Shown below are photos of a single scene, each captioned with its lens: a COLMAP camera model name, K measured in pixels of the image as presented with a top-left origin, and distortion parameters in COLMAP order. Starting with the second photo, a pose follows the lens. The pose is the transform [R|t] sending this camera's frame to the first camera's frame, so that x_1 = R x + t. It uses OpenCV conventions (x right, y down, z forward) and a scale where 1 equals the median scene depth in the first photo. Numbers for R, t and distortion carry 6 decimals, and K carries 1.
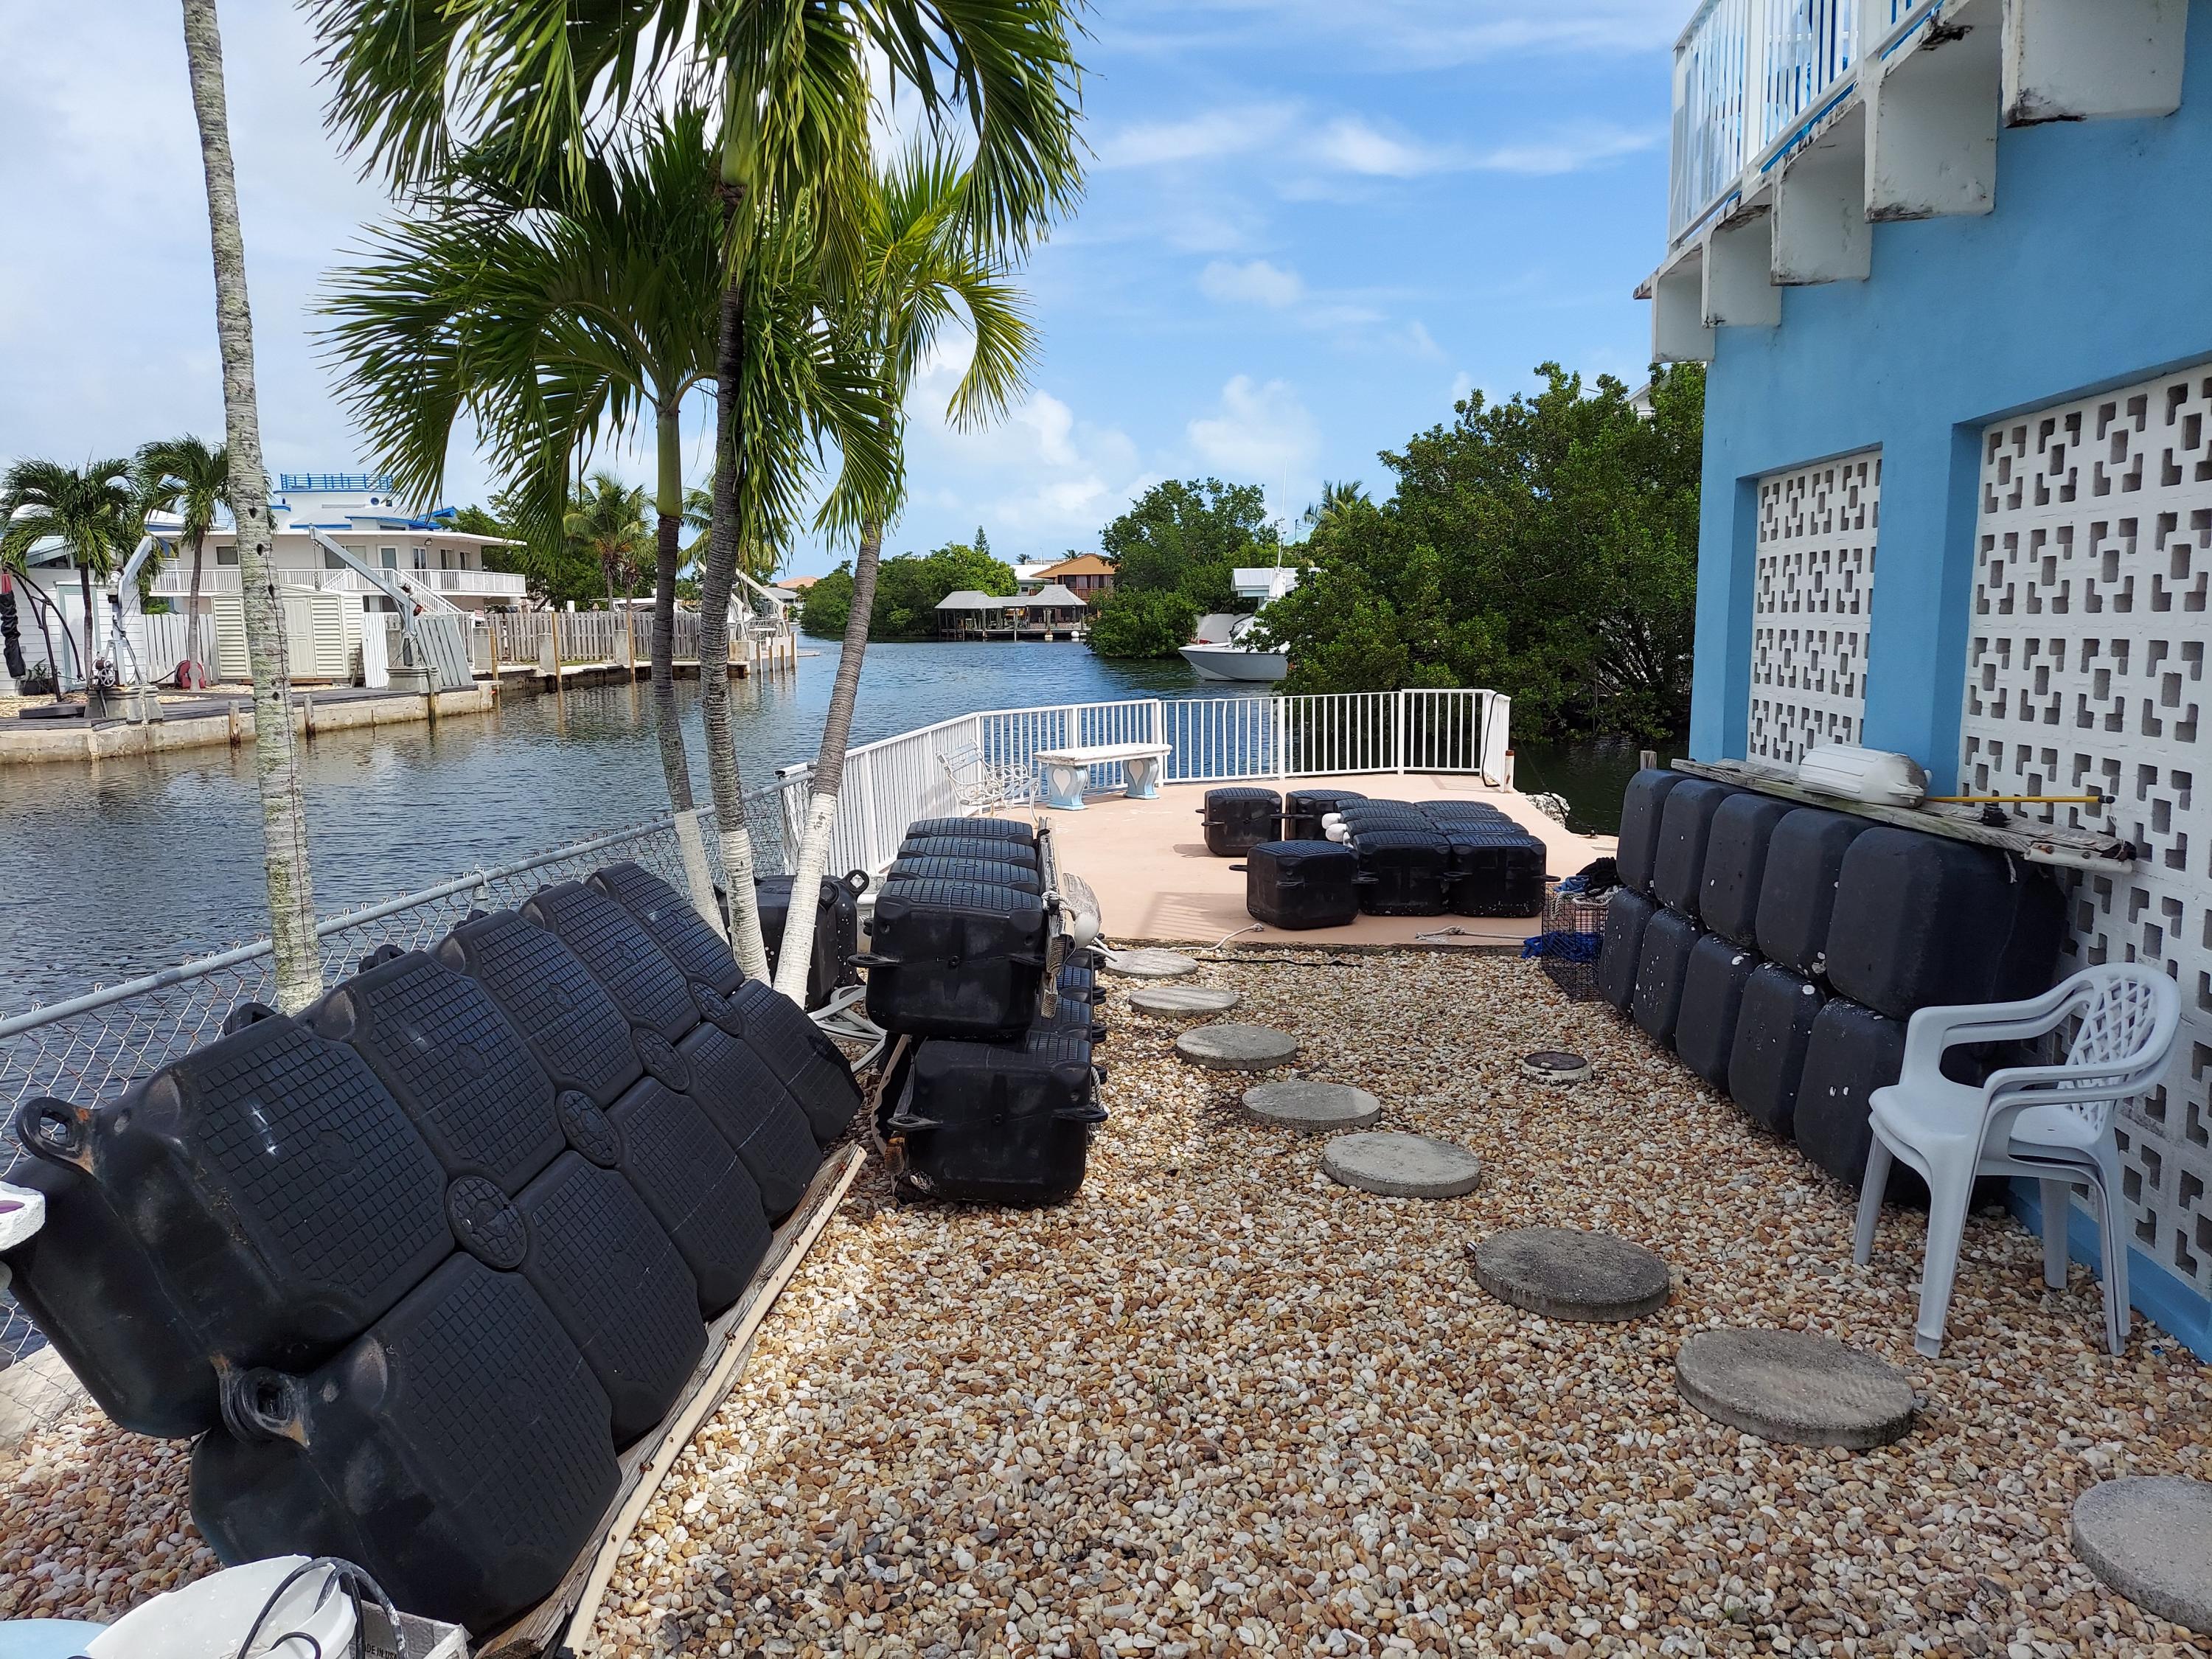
lens RADIAL K [[1587.7, 0, 1109.2], [0, 1587.7, 833.4], [0, 0, 1]] dist [0.094998, -0.098728]
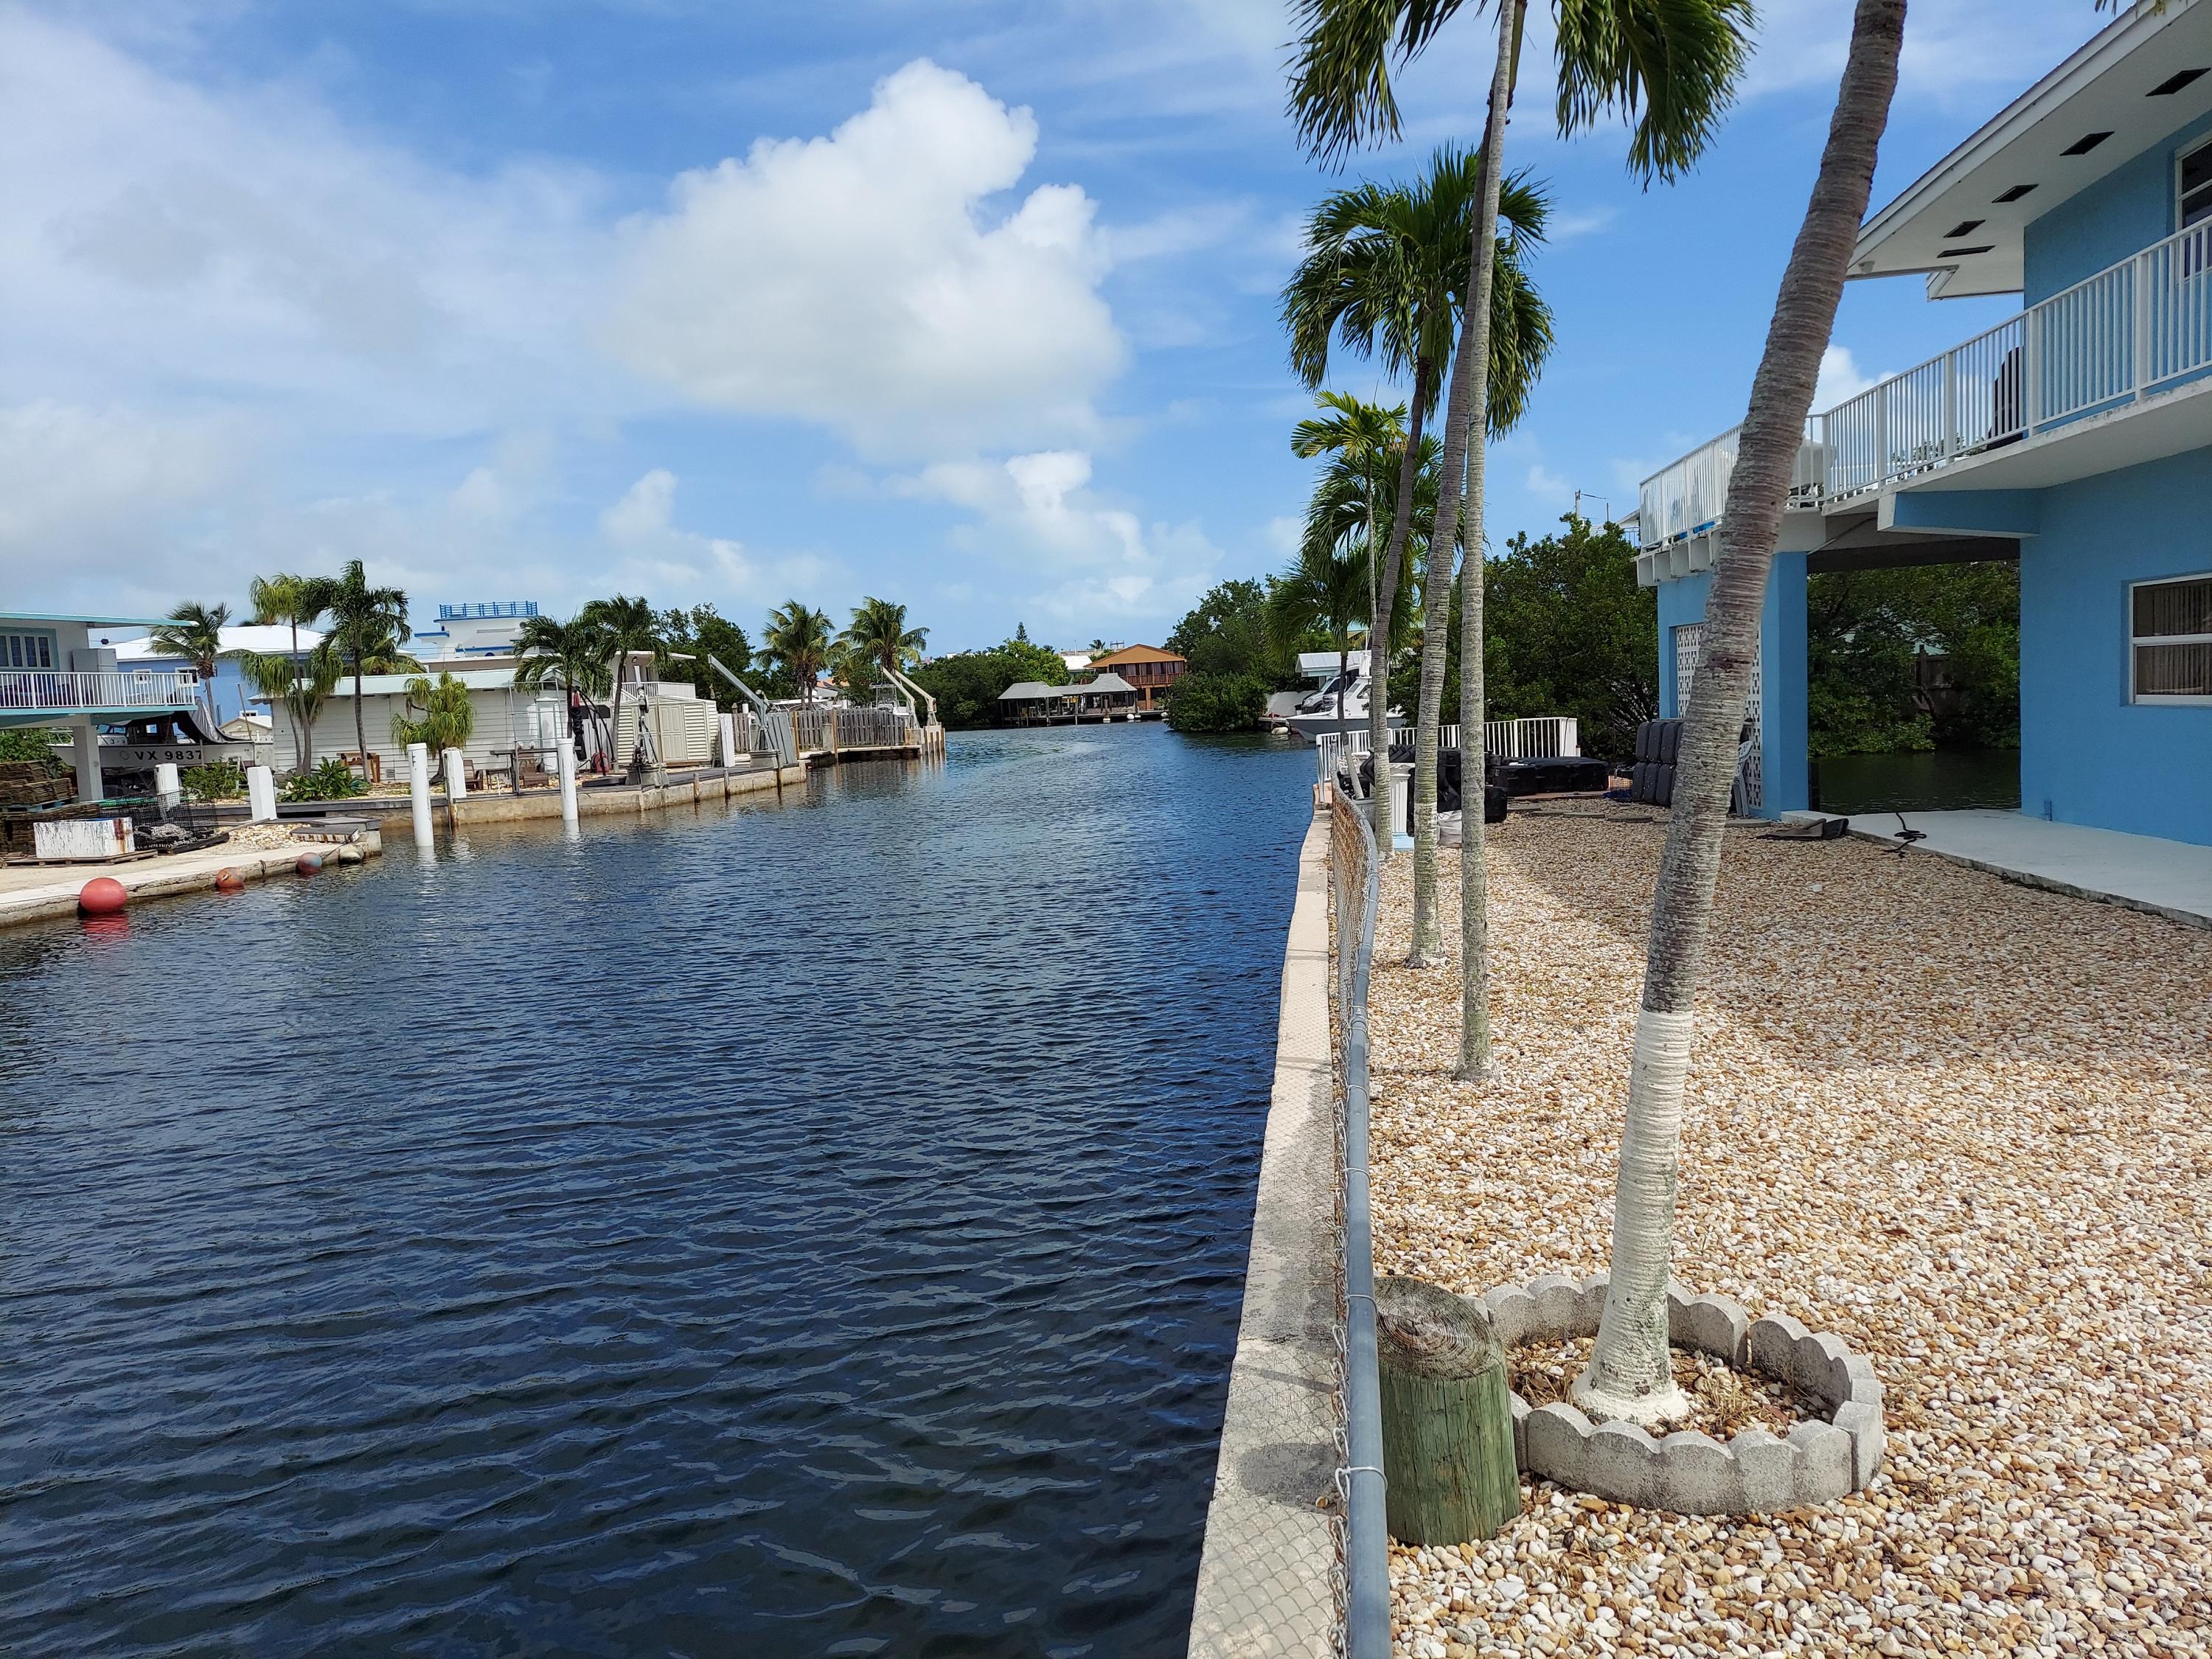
lens RADIAL K [[1587.7, 0, 1111.2], [0, 1587.7, 830.9], [0, 0, 1]] dist [0.094998, -0.098728]
pose [[0.999250, -0.038528, -0.003761, -0.667477], [0.038262, 0.997742, -0.055194, 0.291062], [0.005879, 0.055009, 0.998469, -2.014144]]
